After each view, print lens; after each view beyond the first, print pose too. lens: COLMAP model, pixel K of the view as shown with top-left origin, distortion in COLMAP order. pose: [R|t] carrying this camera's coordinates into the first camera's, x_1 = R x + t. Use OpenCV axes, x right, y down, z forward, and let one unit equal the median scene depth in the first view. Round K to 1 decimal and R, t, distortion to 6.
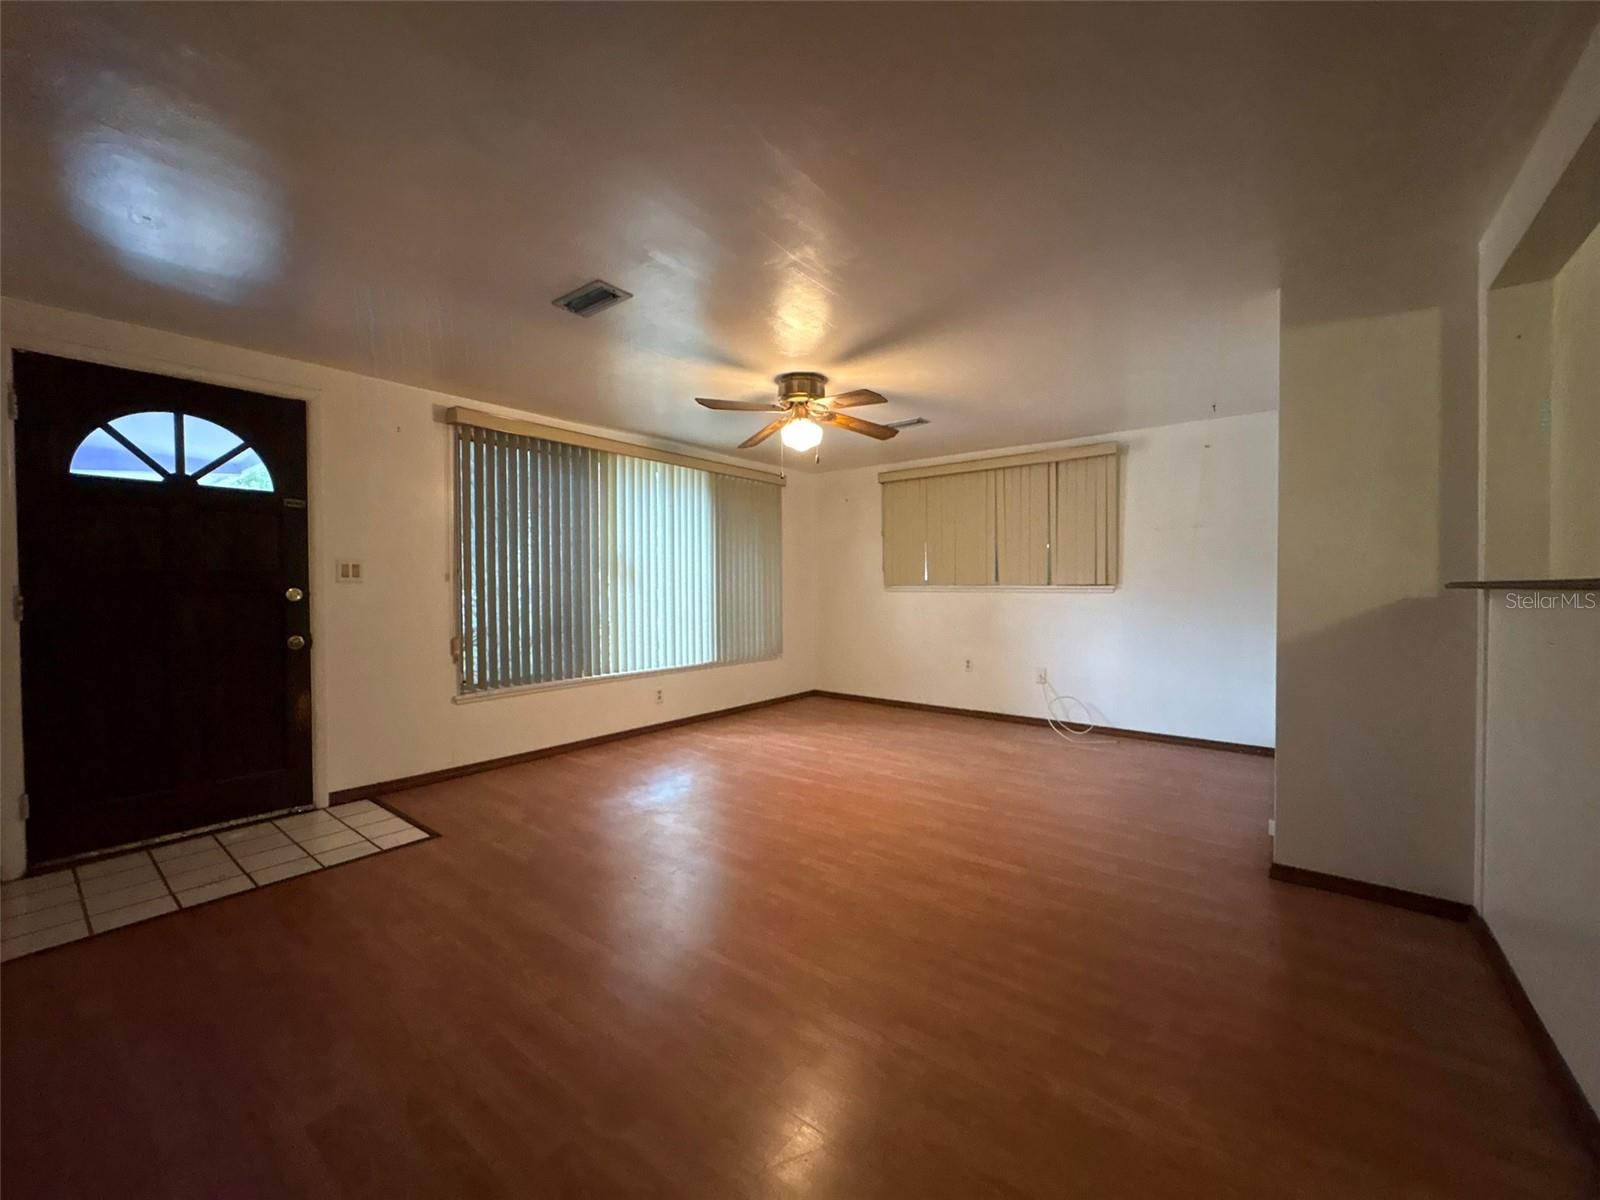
lens RADIAL K [[632.4, 0, 800.4], [0, 632.4, 603.1], [0, 0, 1]] dist [-0.001237, 0.000171]
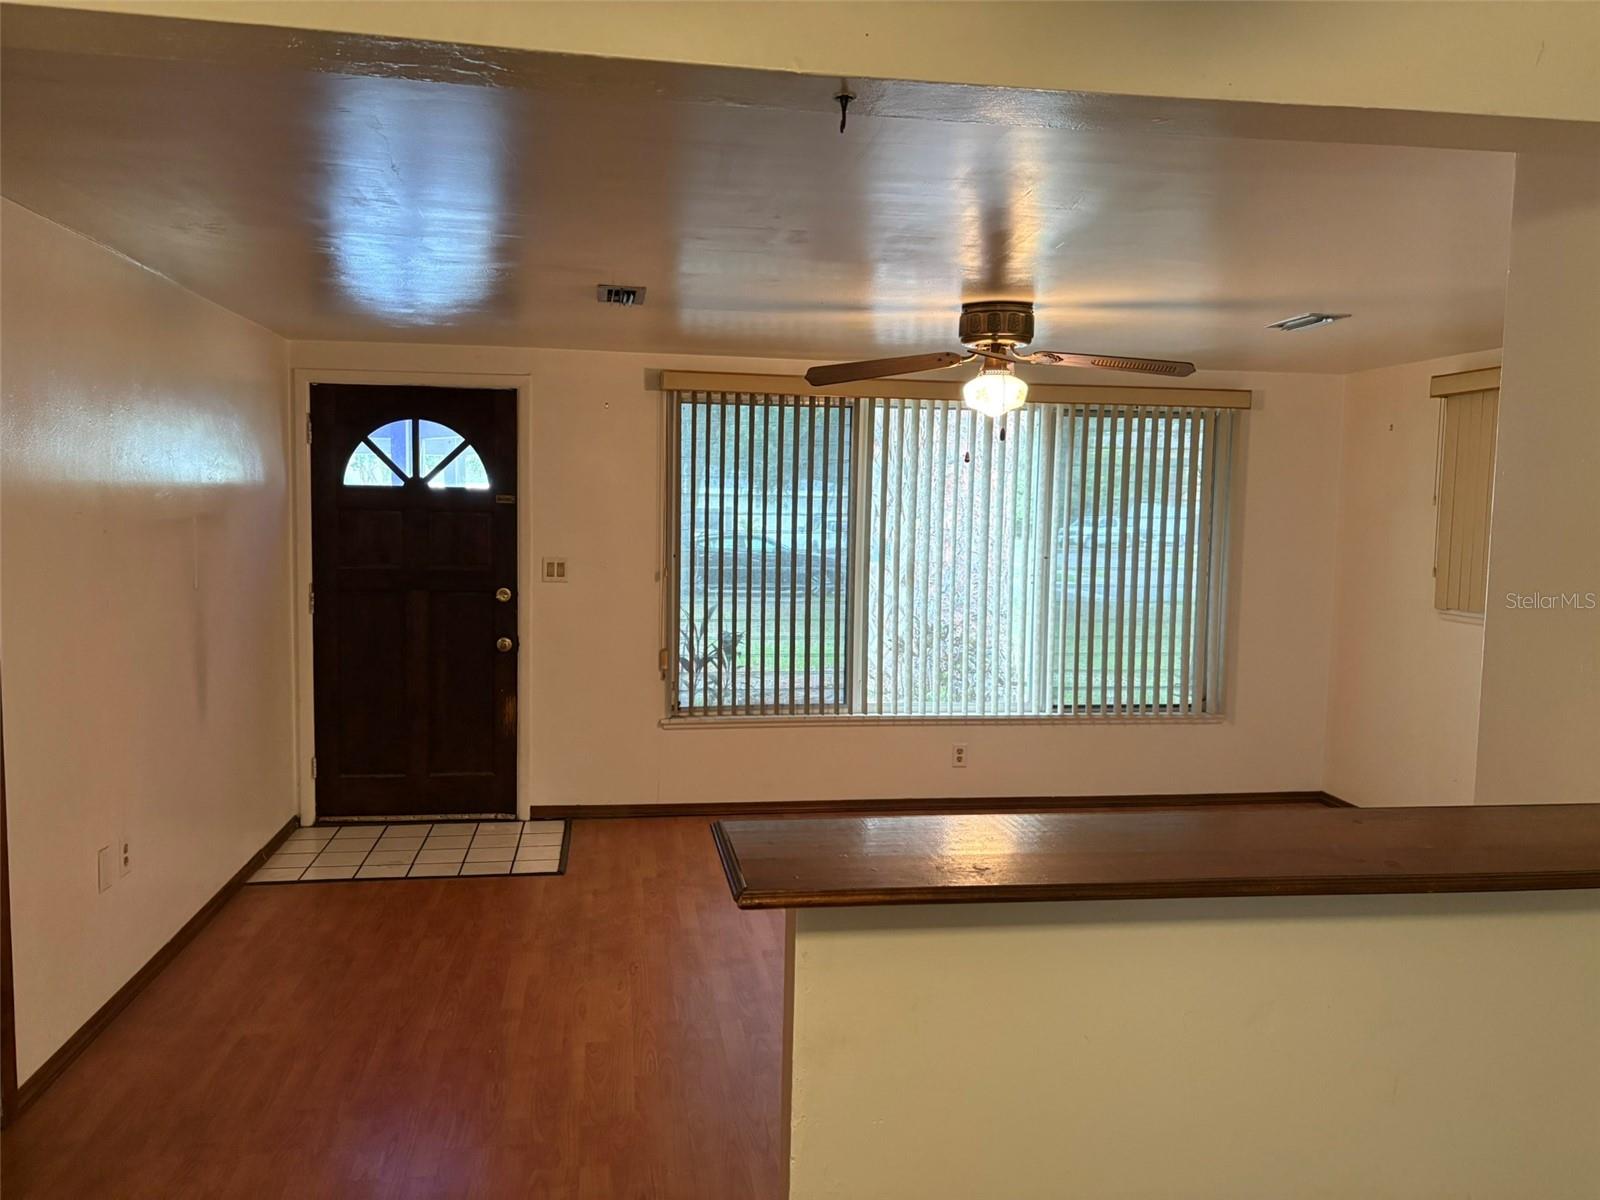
lens RADIAL K [[1220.5, 0, 797.9], [0, 1220.5, 602.3], [0, 0, 1]] dist [0.039370, -0.030642]
pose [[0.732643, 0.076026, -0.676354, 0.782364], [-0.038686, 0.996787, 0.070139, -0.149312], [0.679513, -0.025222, 0.733230, -0.056802]]
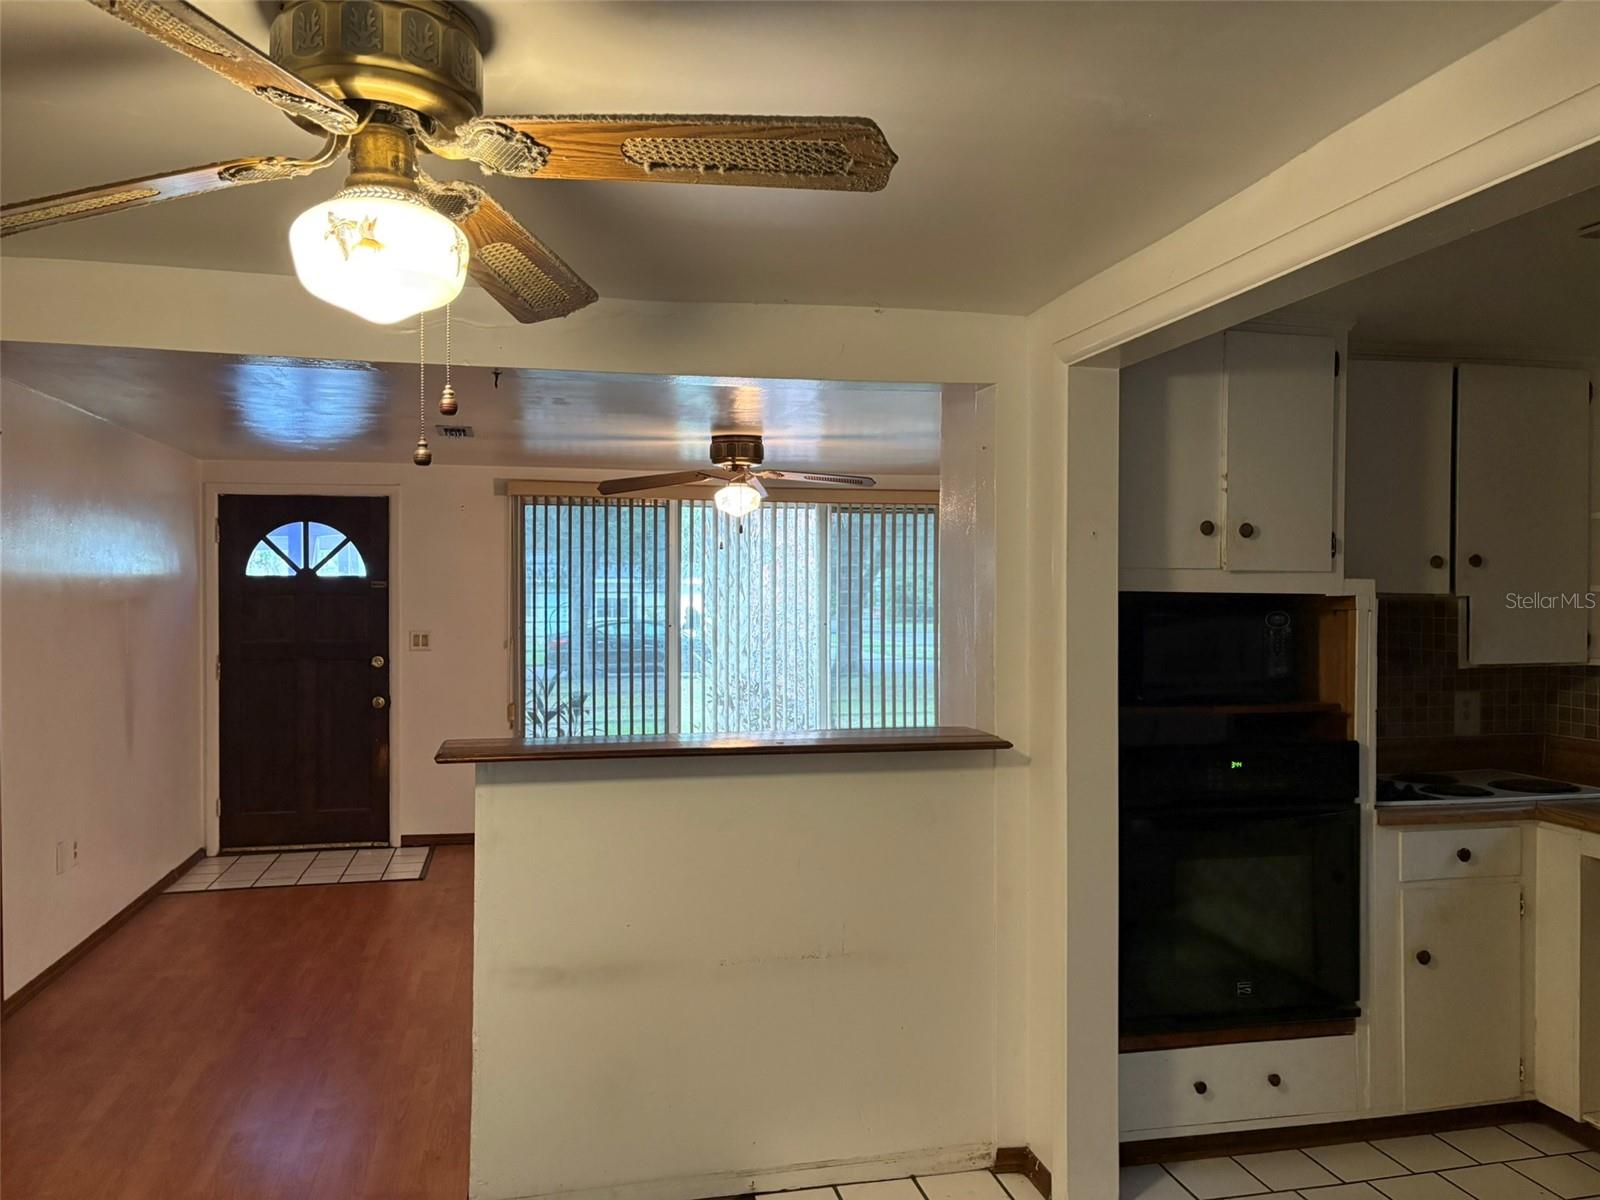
lens RADIAL K [[1220.5, 0, 801.1], [0, 1220.5, 608.6], [0, 0, 1]] dist [0.039370, -0.030642]
pose [[0.779028, 0.017695, -0.626740, 1.252730], [-0.021420, 0.999769, 0.001602, -0.133187], [0.626624, 0.012177, 0.779227, -0.292942]]
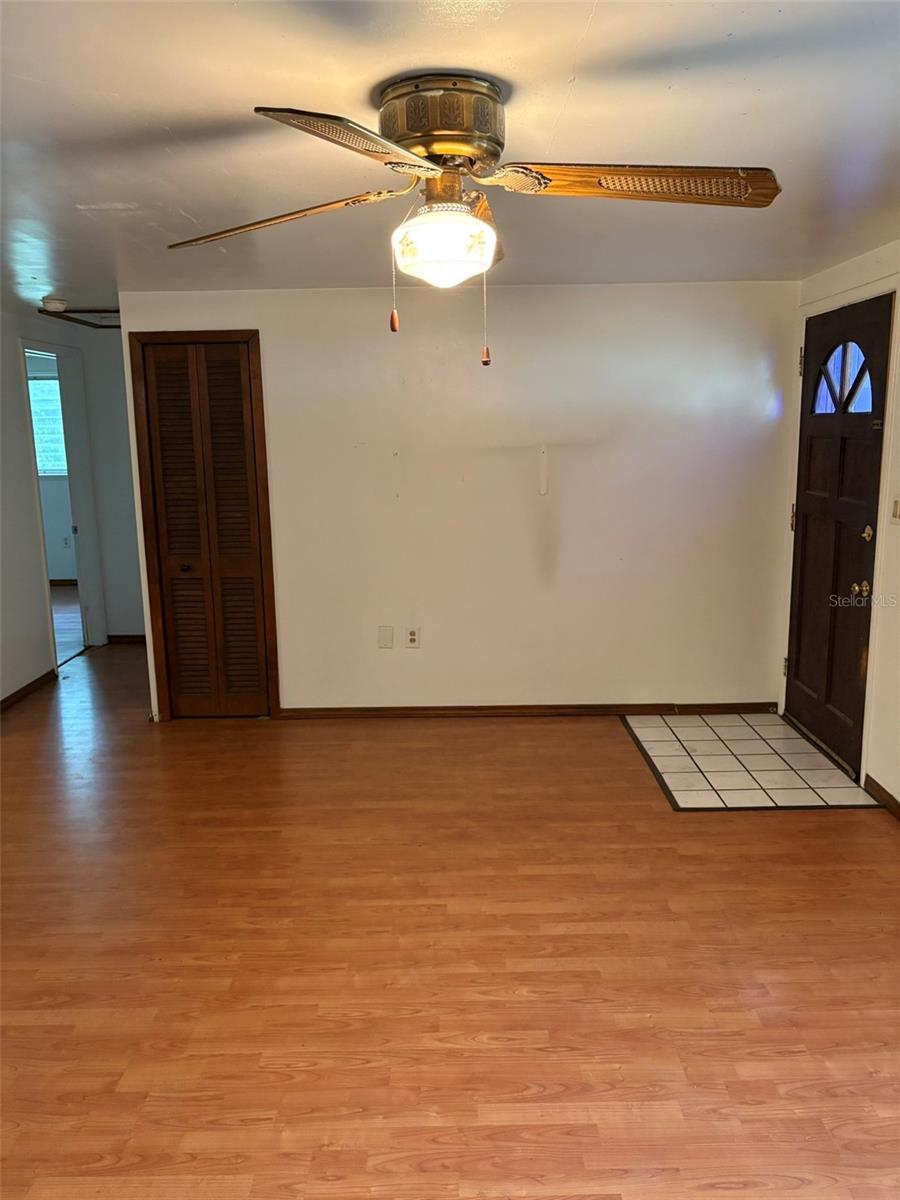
lens RADIAL K [[915.4, 0, 450.6], [0, 915.4, 595.6], [0, 0, 1]] dist [0.039370, -0.030642]
pose [[-0.786873, 0.139198, -0.601212, 0.401892], [0.010937, 0.977221, 0.211940, -0.199548], [0.617018, 0.160195, -0.770471, 1.622227]]
